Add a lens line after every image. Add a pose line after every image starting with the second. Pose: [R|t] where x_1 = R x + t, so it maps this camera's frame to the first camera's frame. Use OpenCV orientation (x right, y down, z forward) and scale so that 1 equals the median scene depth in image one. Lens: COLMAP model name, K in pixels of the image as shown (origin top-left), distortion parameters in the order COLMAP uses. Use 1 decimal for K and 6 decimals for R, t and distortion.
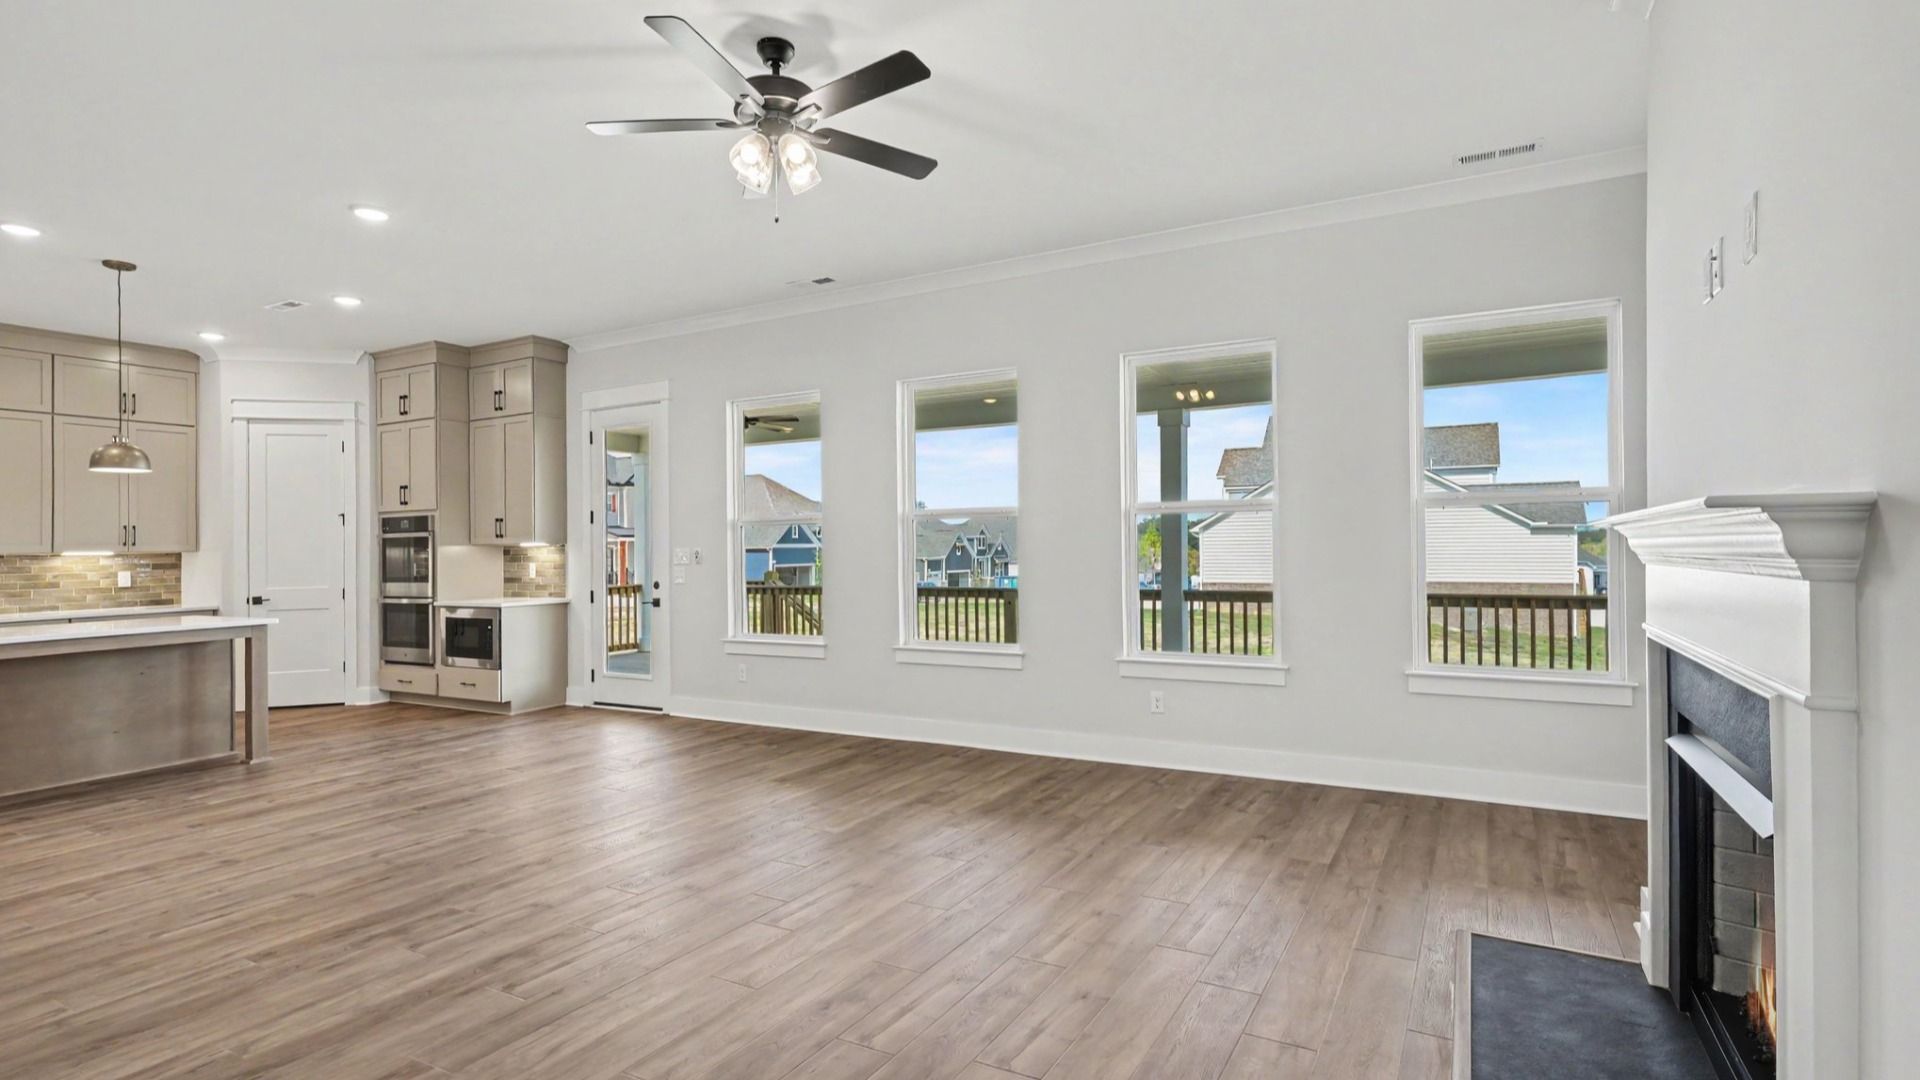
lens RADIAL K [[934.2, 0, 958.5], [0, 934.2, 527.2], [0, 0, 1]] dist [-0.000350, -0.000339]
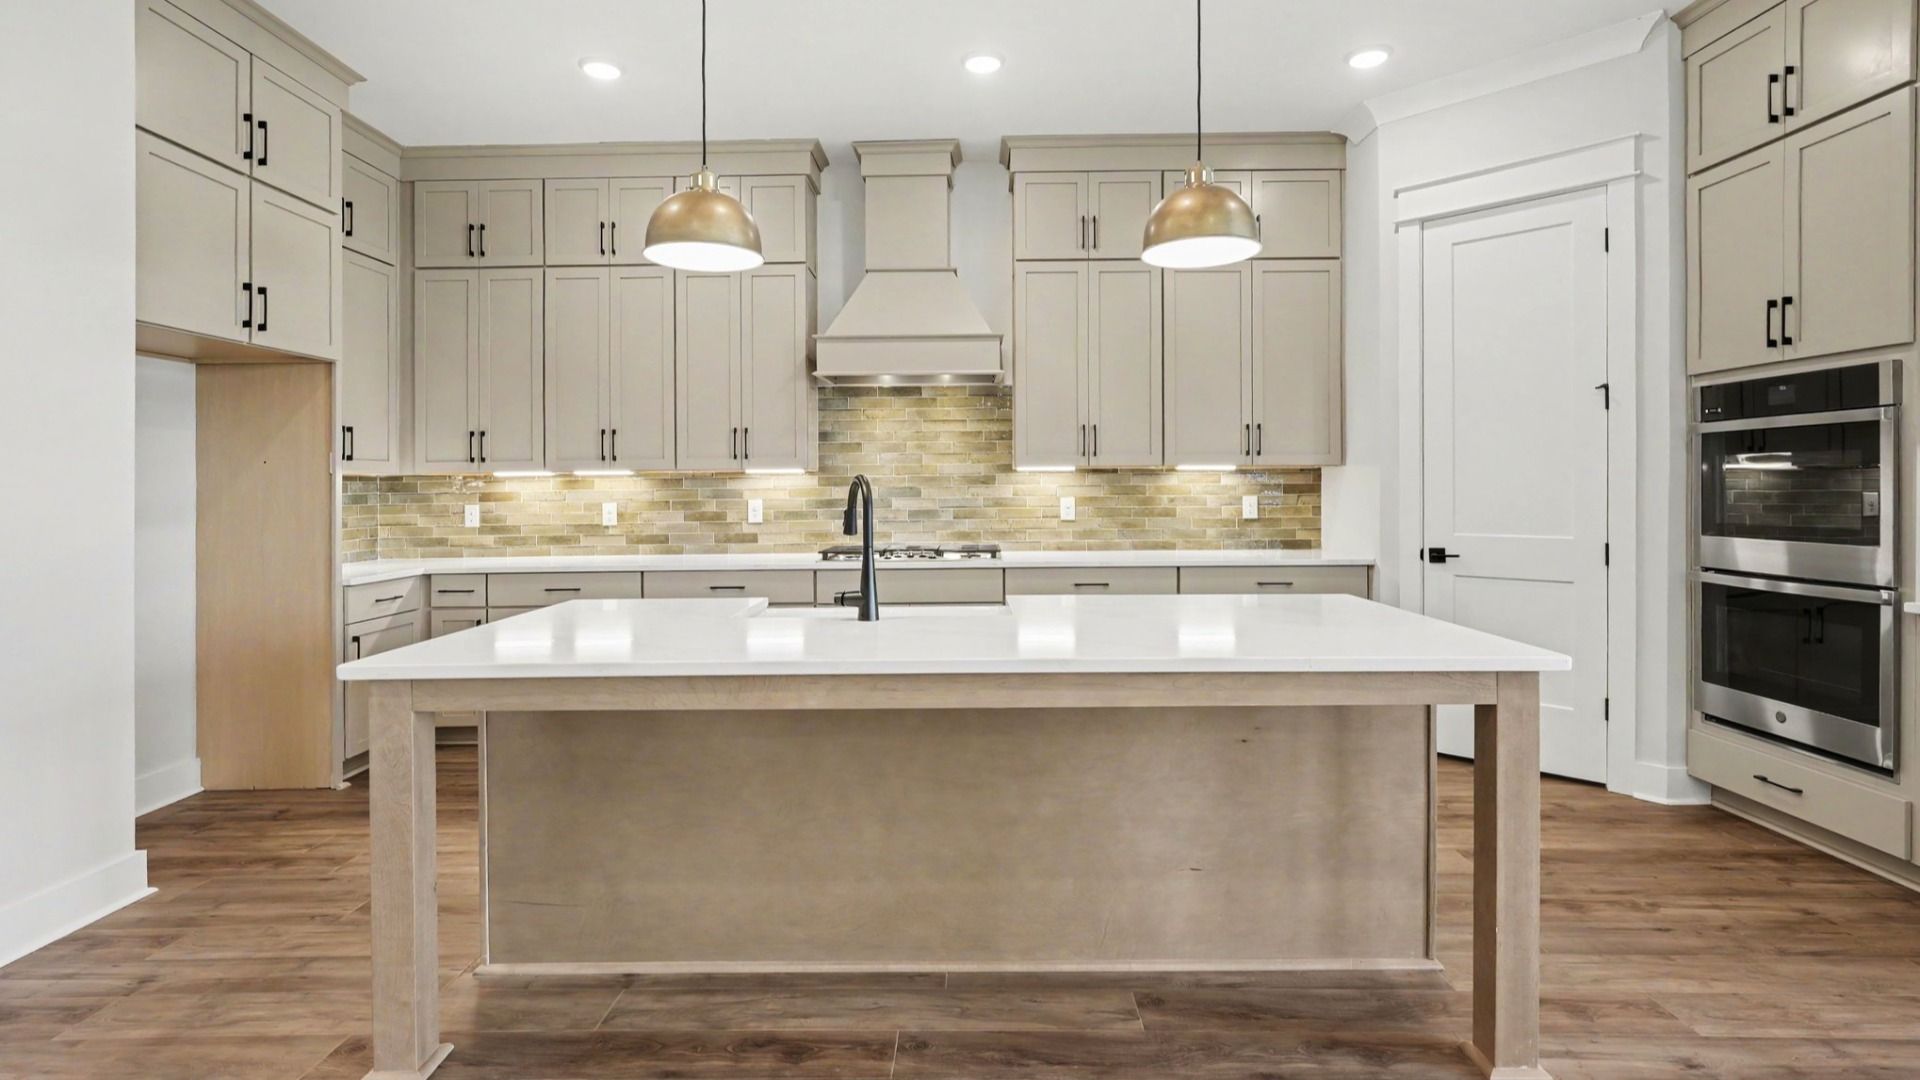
lens RADIAL K [[921.1, 0, 955.3], [0, 921.1, 494.5], [0, 0, 1]] dist [0.000186, 0.000458]
pose [[0.477649, 0.022805, -0.878254, -0.418716], [0.014061, 0.999337, 0.033596, 0.021834], [0.878438, -0.028396, 0.477012, 0.504084]]
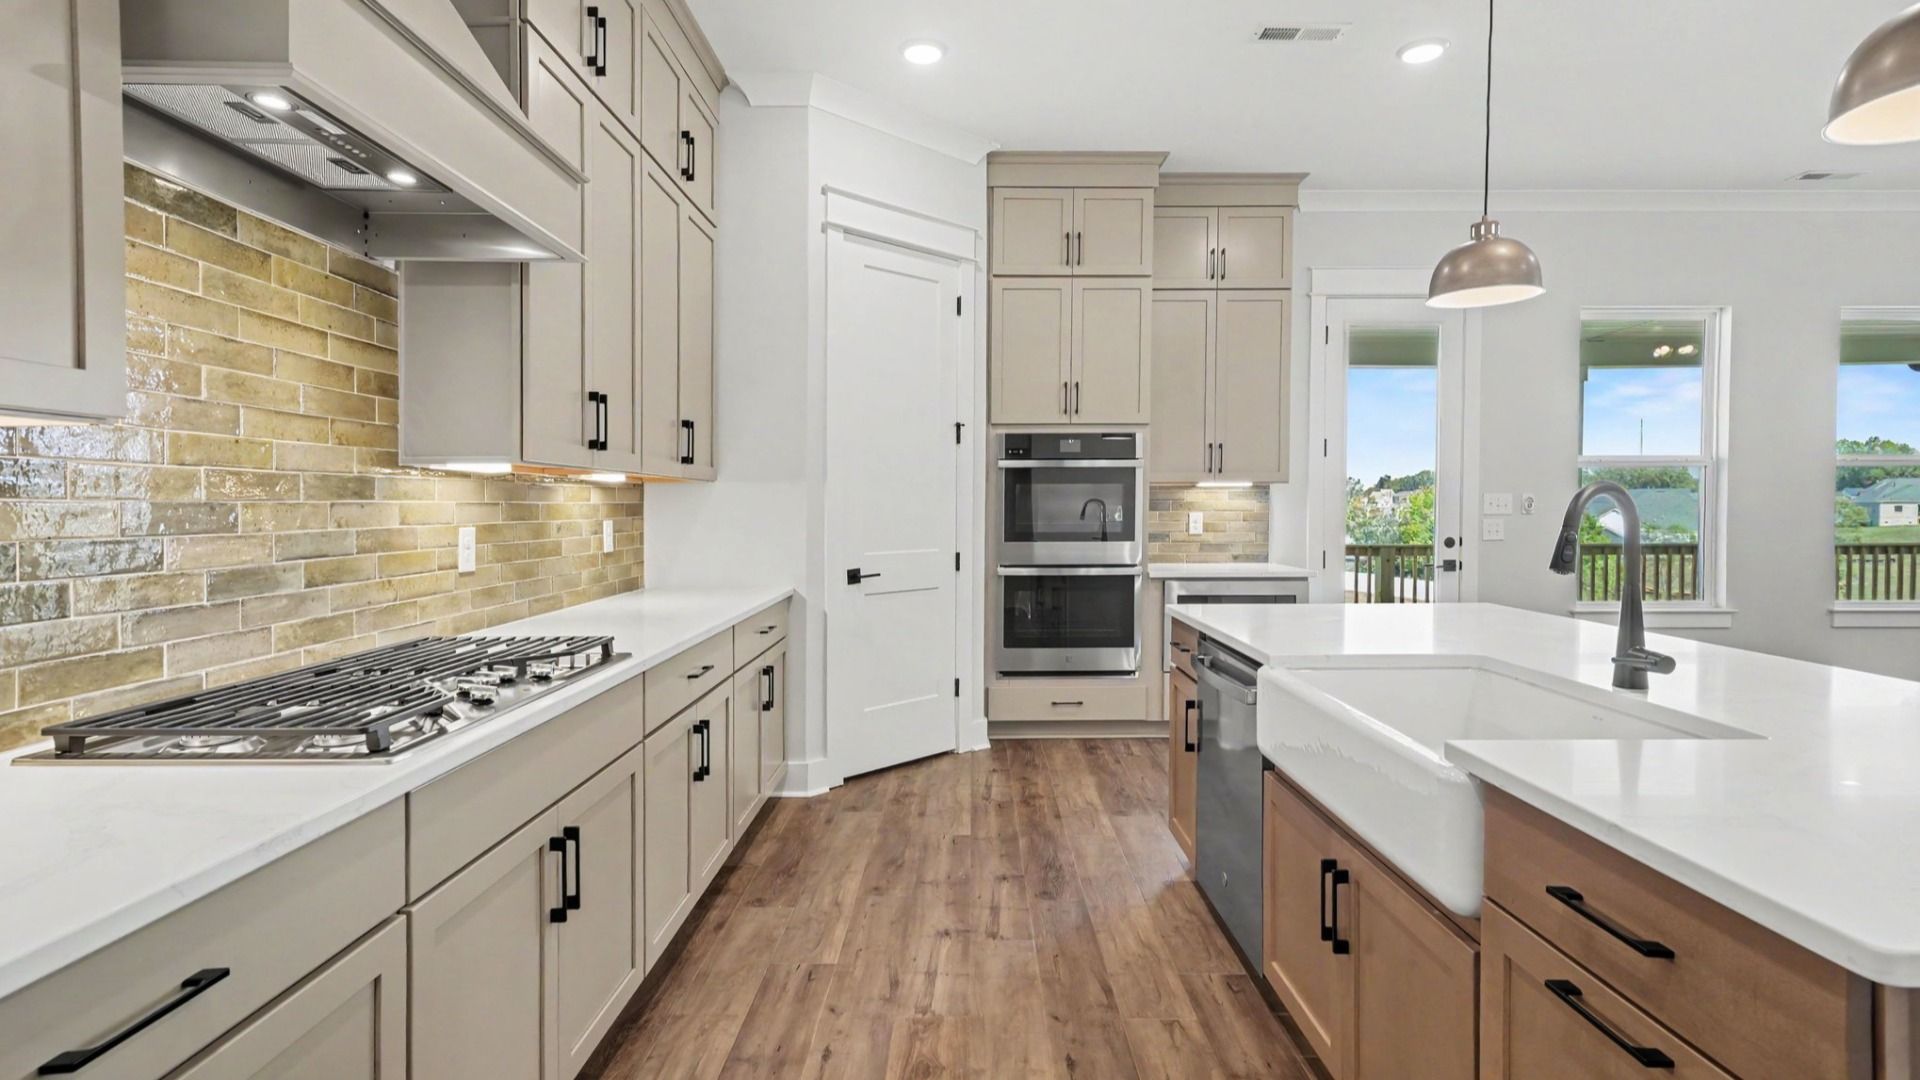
lens RADIAL K [[934.2, 0, 958.5], [0, 934.2, 527.2], [0, 0, 1]] dist [-0.000350, -0.000339]
pose [[0.869352, 0.002951, 0.494185, -0.968455], [-0.020246, 0.999355, 0.029648, 0.033826], [-0.493779, -0.035780, 0.868851, 0.510553]]
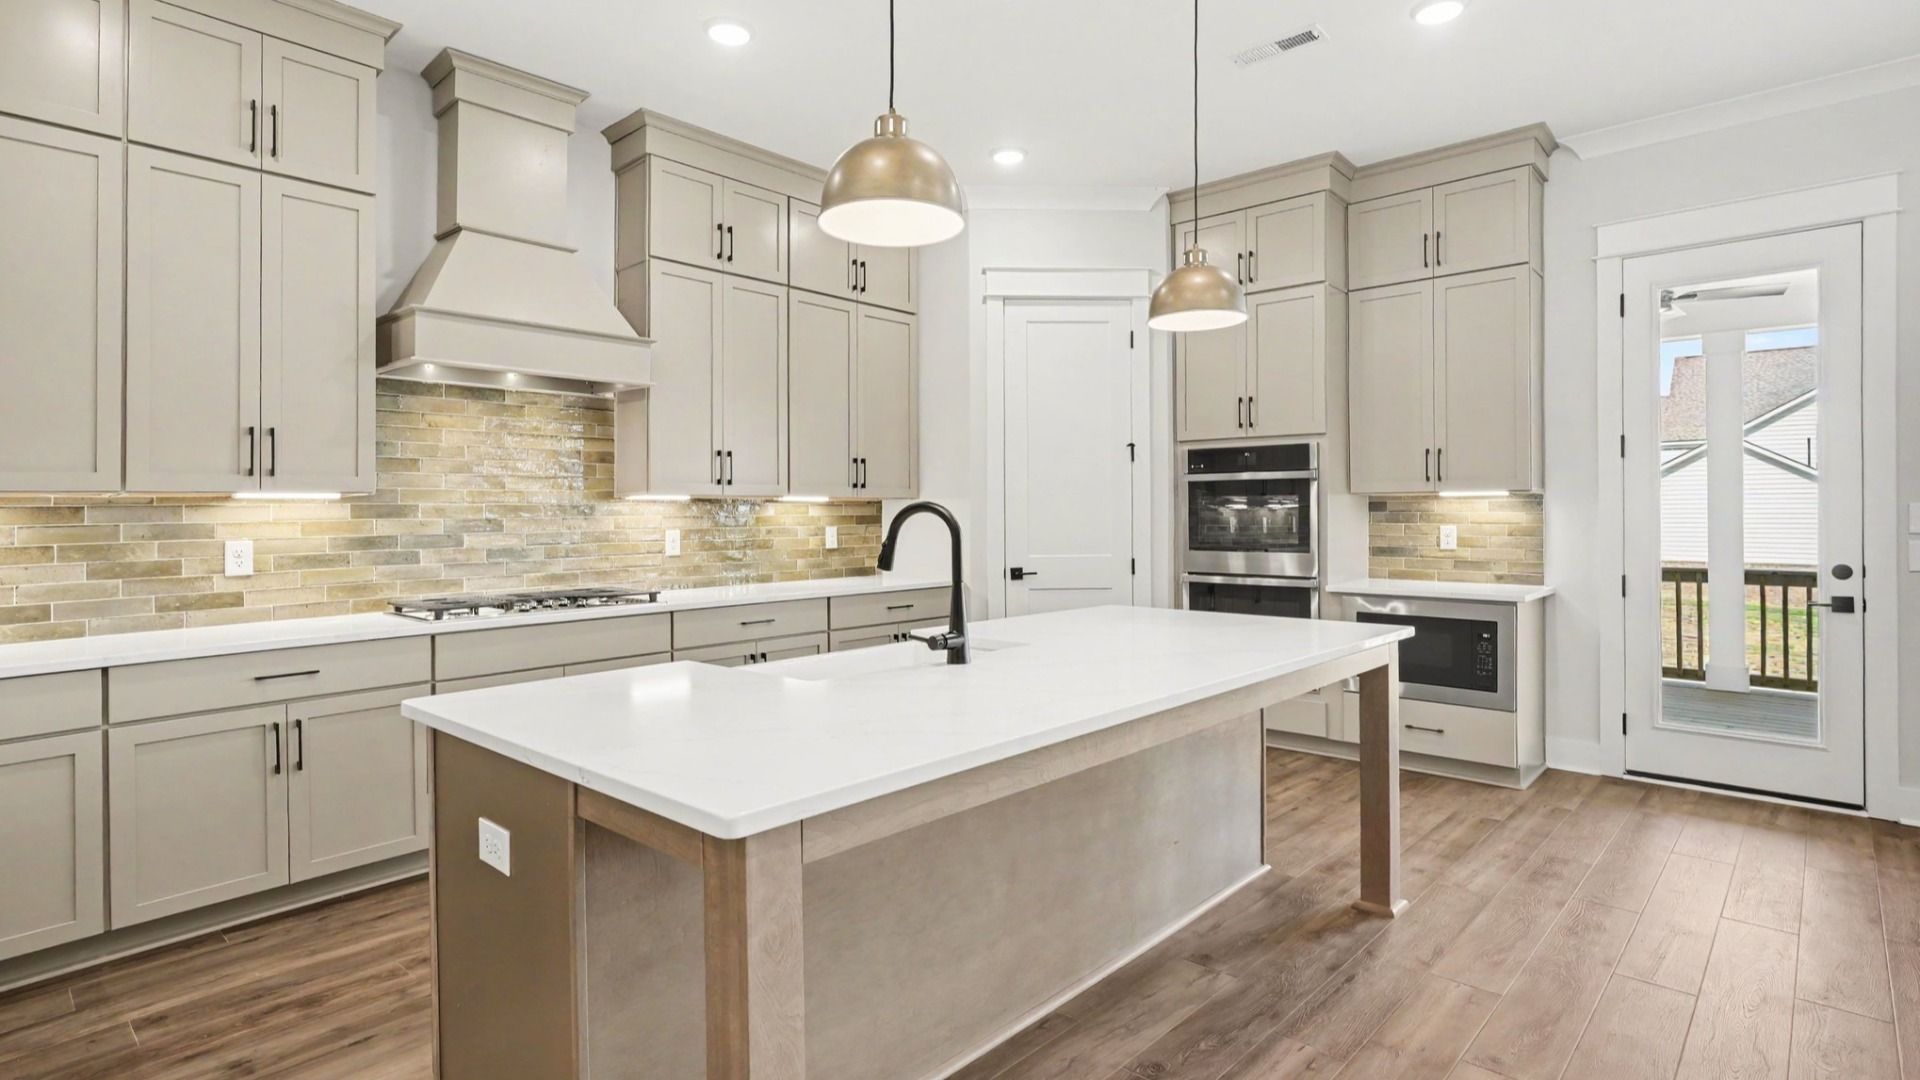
lens RADIAL K [[958.9, 0, 955.2], [0, 958.9, 510.2], [0, 0, 1]] dist [0.015035, 0.000160]
pose [[0.975168, 0.014447, -0.220994, -0.647034], [-0.009641, 0.999693, 0.022811, 0.018676], [0.221256, -0.020114, 0.975008, 0.332330]]
